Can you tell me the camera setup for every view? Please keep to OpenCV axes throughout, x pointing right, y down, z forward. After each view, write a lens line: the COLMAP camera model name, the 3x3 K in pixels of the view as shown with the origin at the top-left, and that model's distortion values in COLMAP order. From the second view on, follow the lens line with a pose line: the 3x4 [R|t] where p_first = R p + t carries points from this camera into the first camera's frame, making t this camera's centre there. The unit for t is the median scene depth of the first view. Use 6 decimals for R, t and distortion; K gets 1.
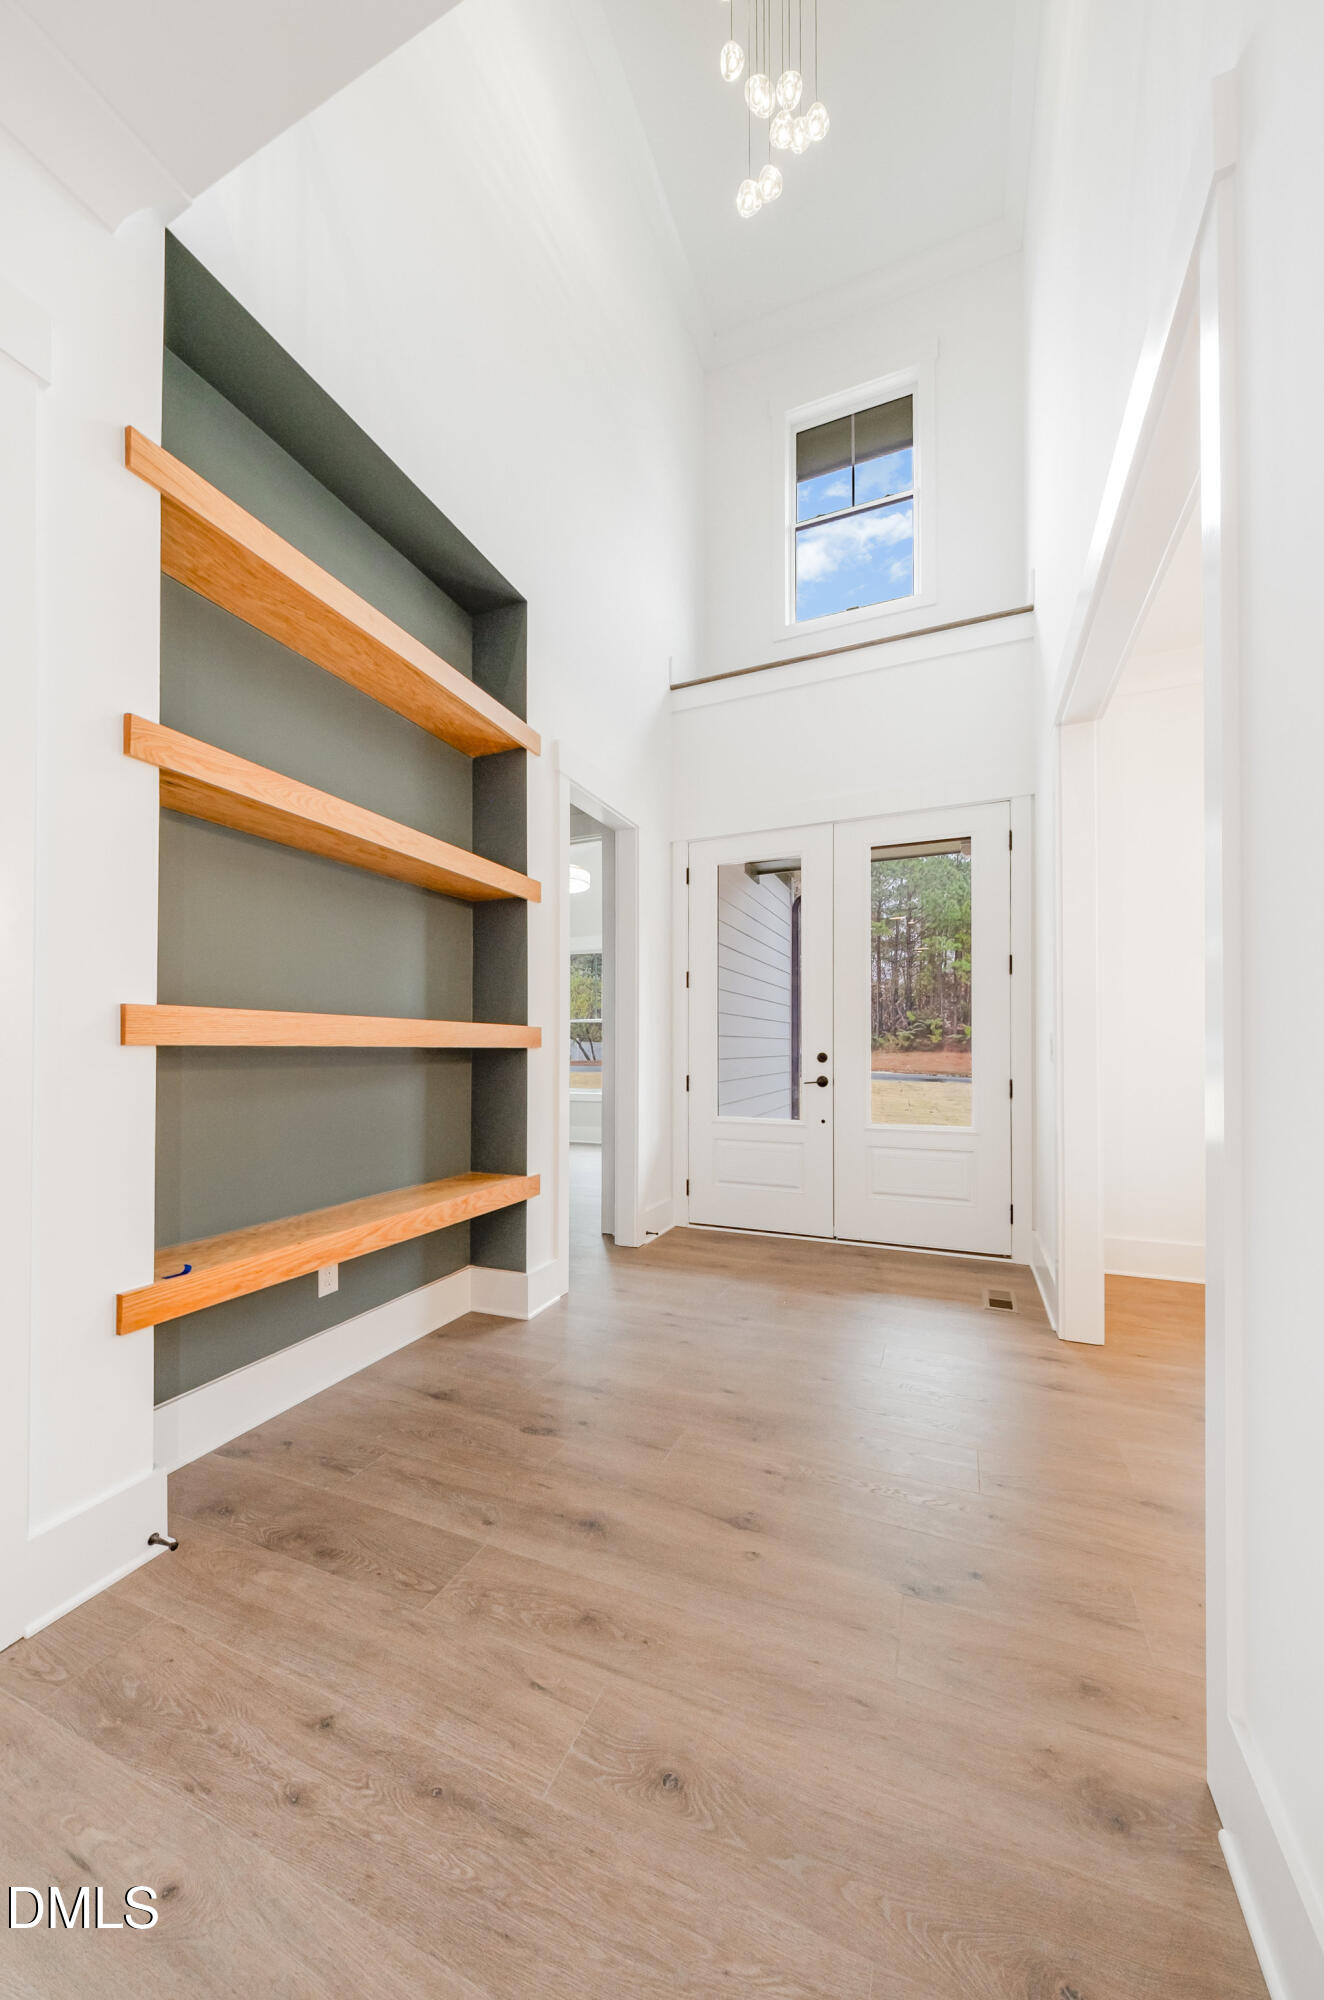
lens RADIAL K [[682.4, 0, 670.4], [0, 682.4, 1049.7], [0, 0, 1]] dist [0.000954, -0.000374]
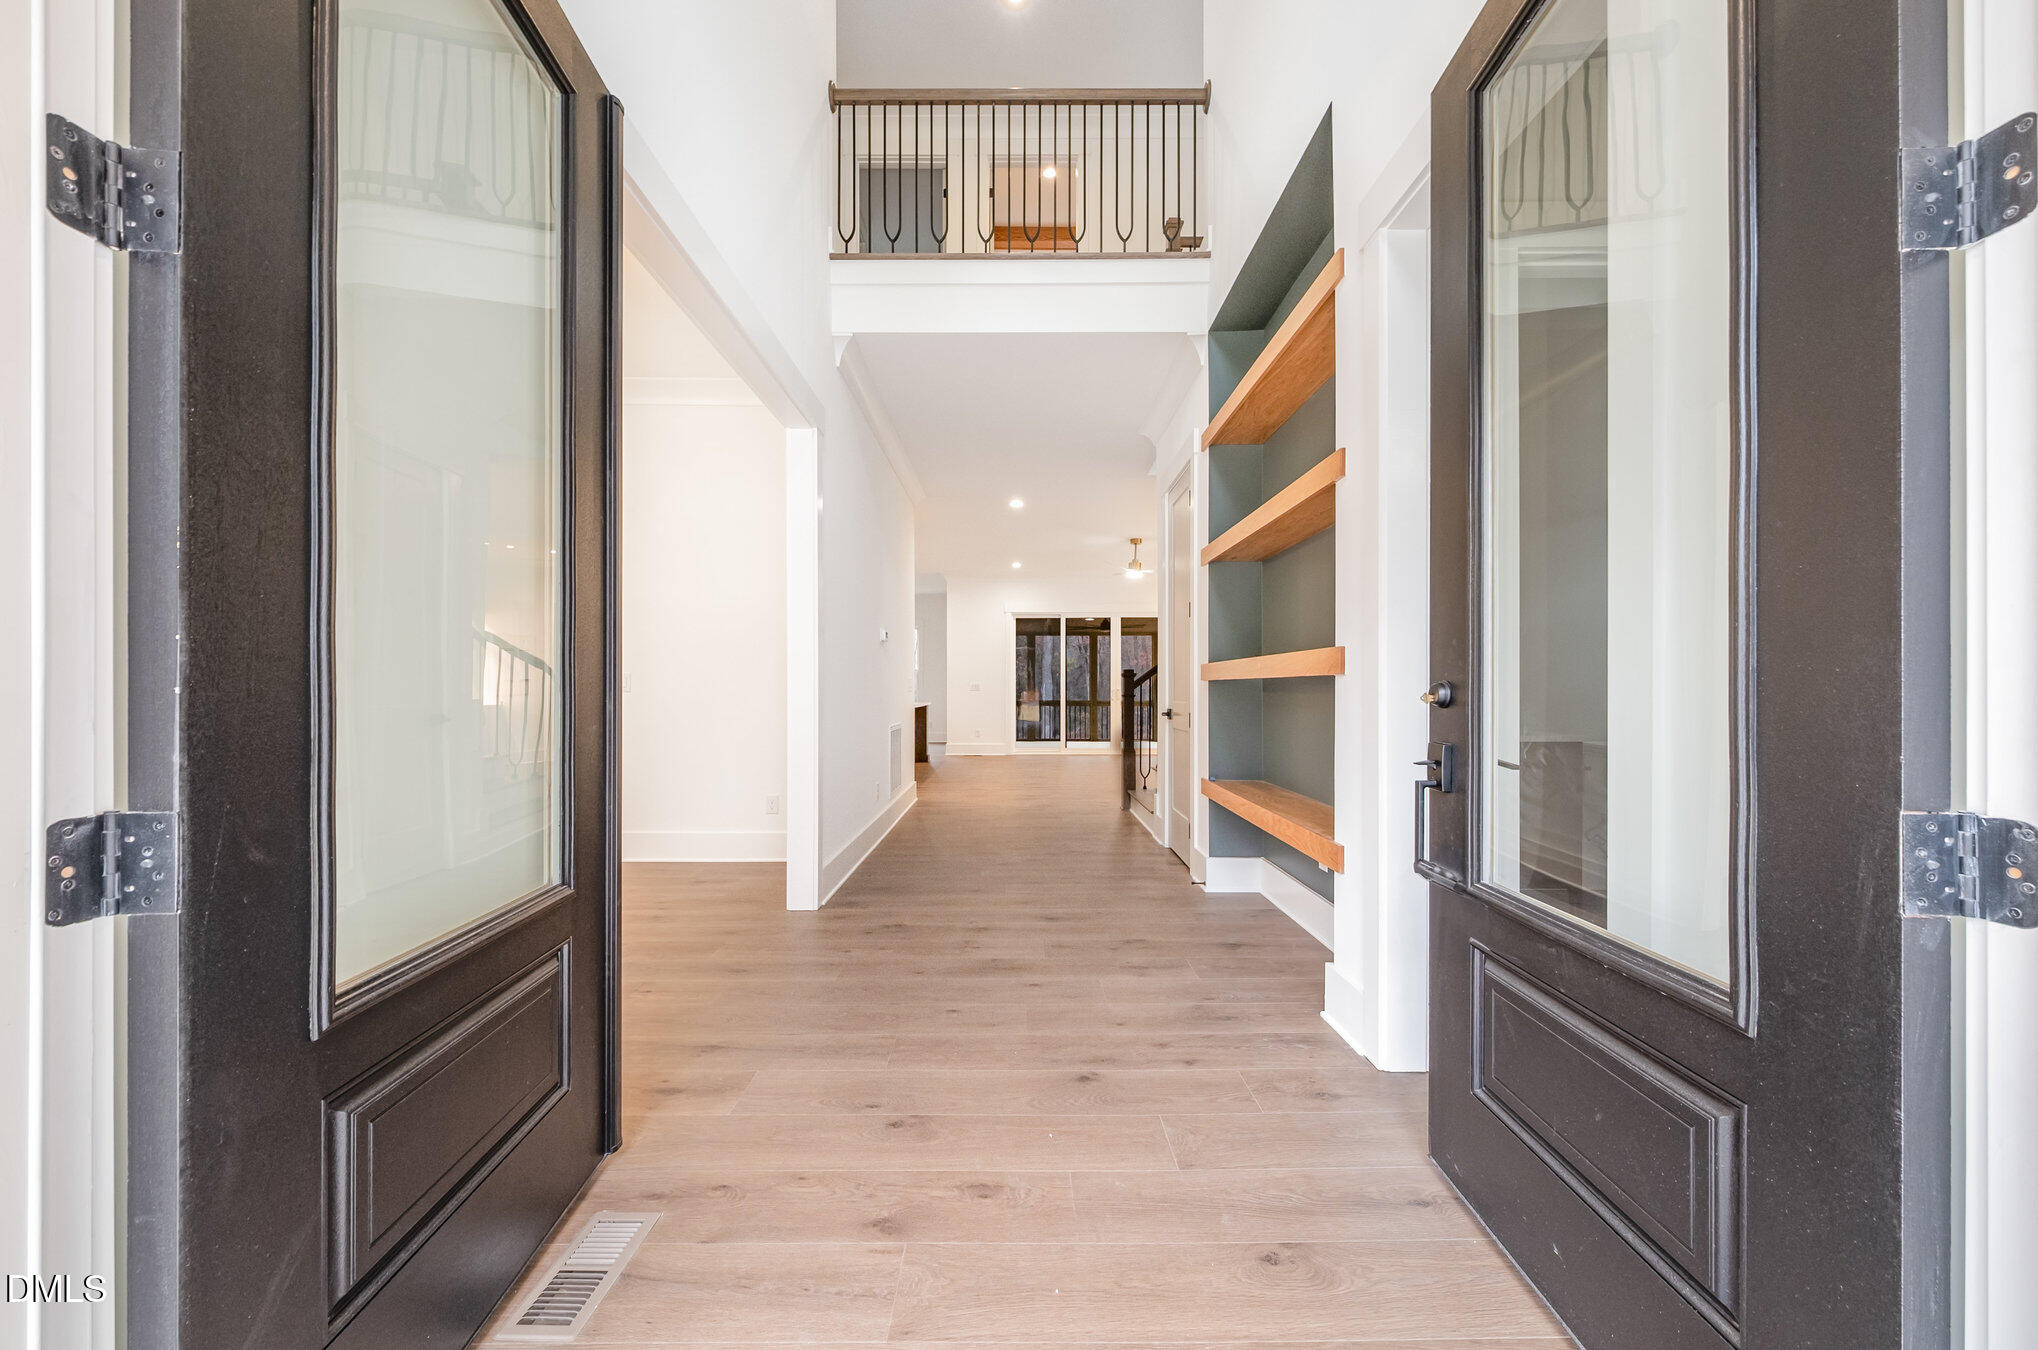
lens RADIAL K [[704.9, 0, 1019.0], [0, 704.9, 675.0], [0, 0, 1]] dist [0.000502, -0.000069]
pose [[-0.921811, -0.001135, -0.387637, 0.435833], [0.008037, 0.999725, -0.022038, 0.013296], [0.387555, -0.023430, -0.921549, 1.616521]]
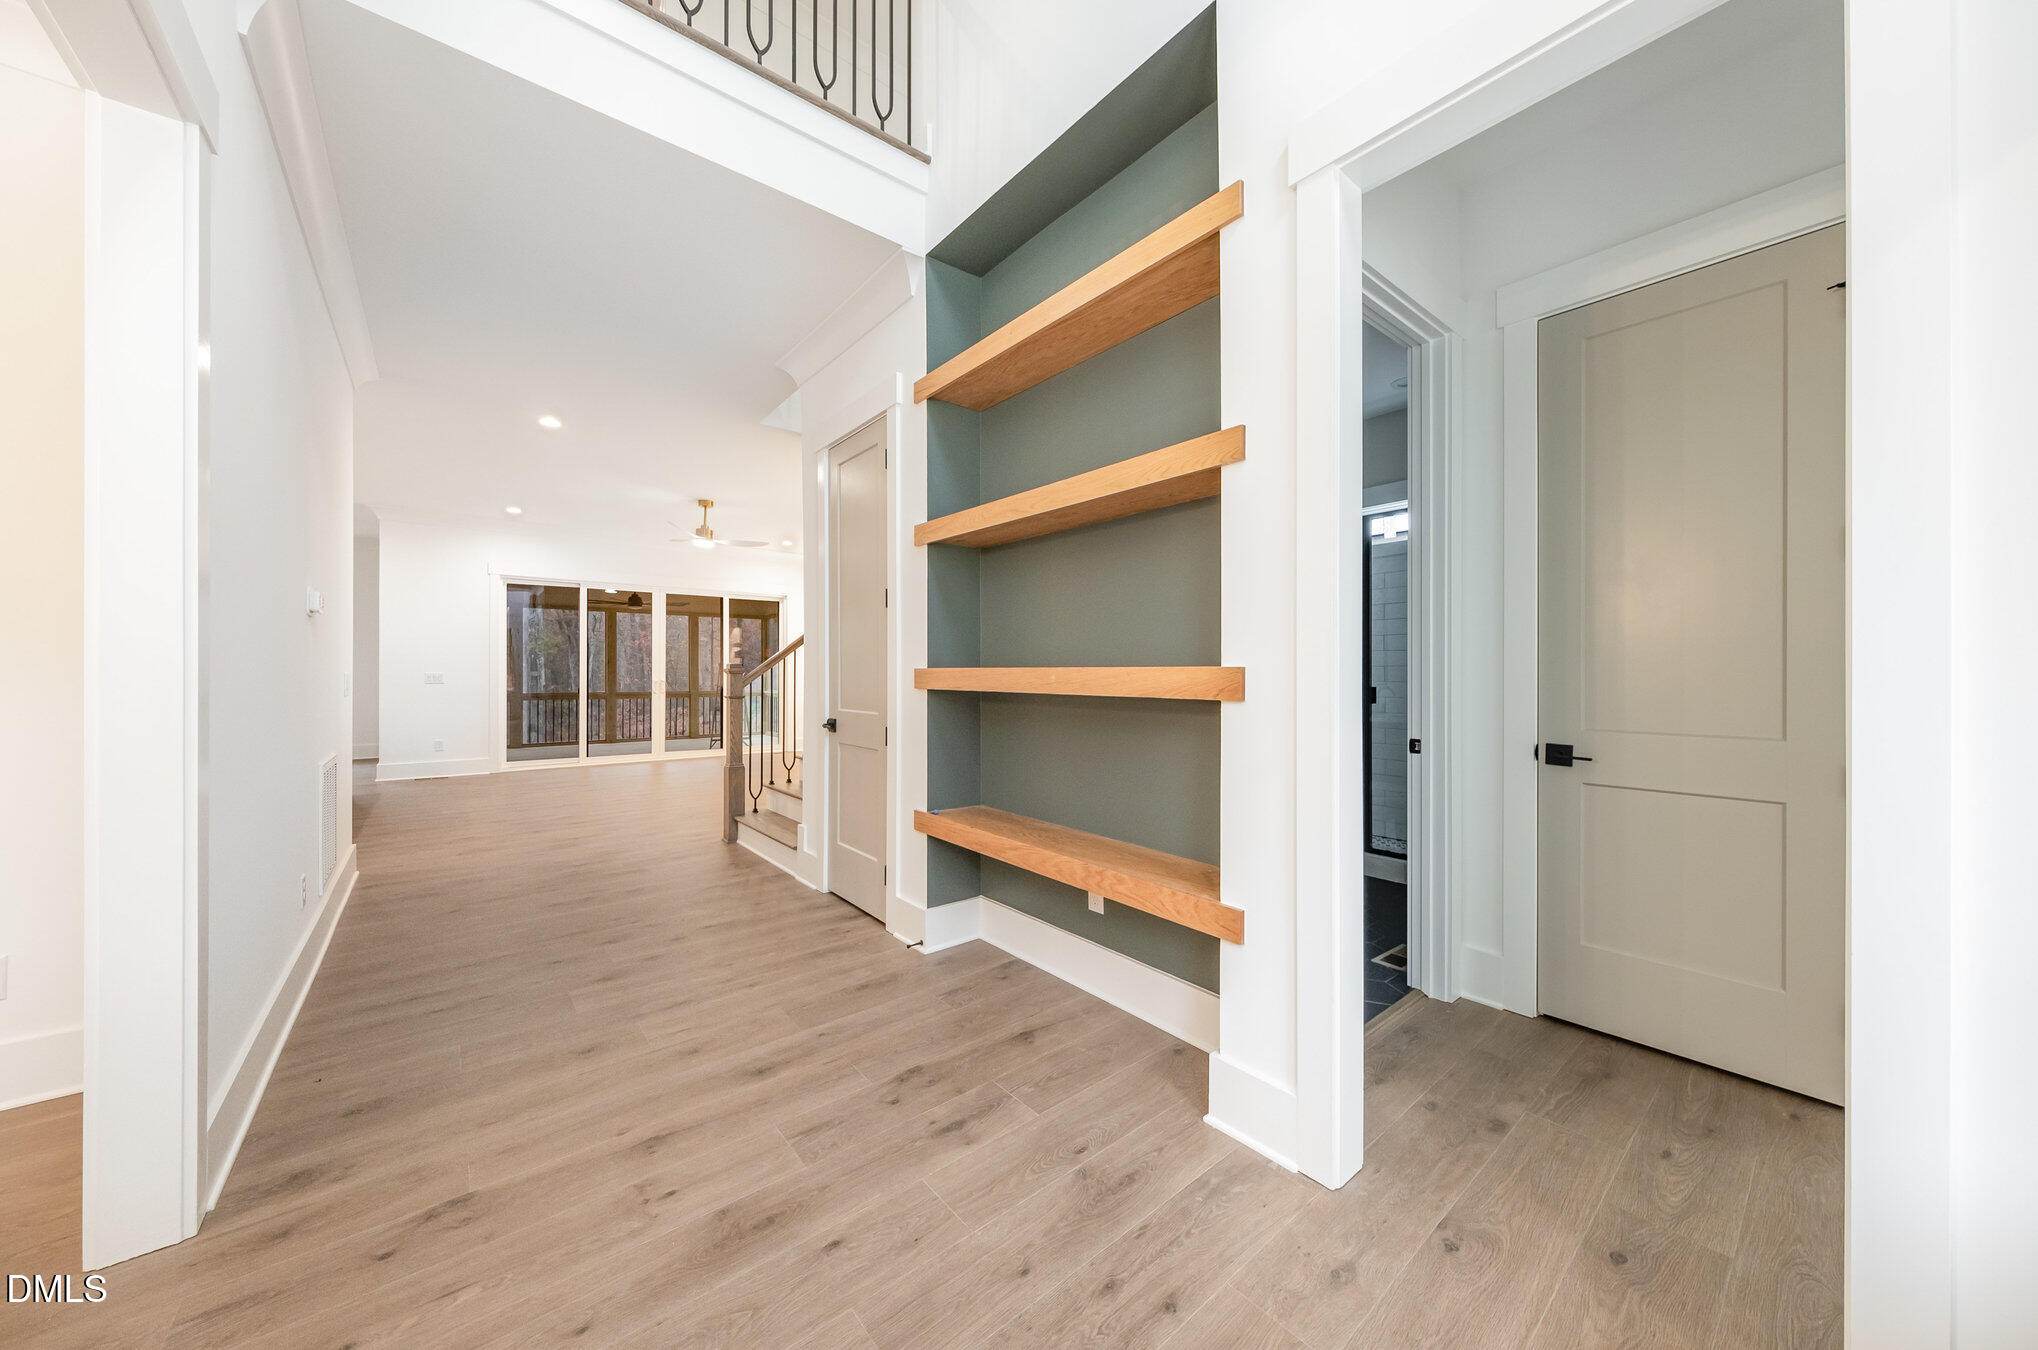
lens RADIAL K [[695.4, 0, 1015.9], [0, 695.4, 664.8], [0, 0, 1]] dist [0.000954, -0.000374]
pose [[-0.468726, -0.002731, -0.883340, 0.457673], [0.005015, 0.999971, -0.005753, -0.033189], [0.883330, -0.007126, -0.468698, 1.143394]]
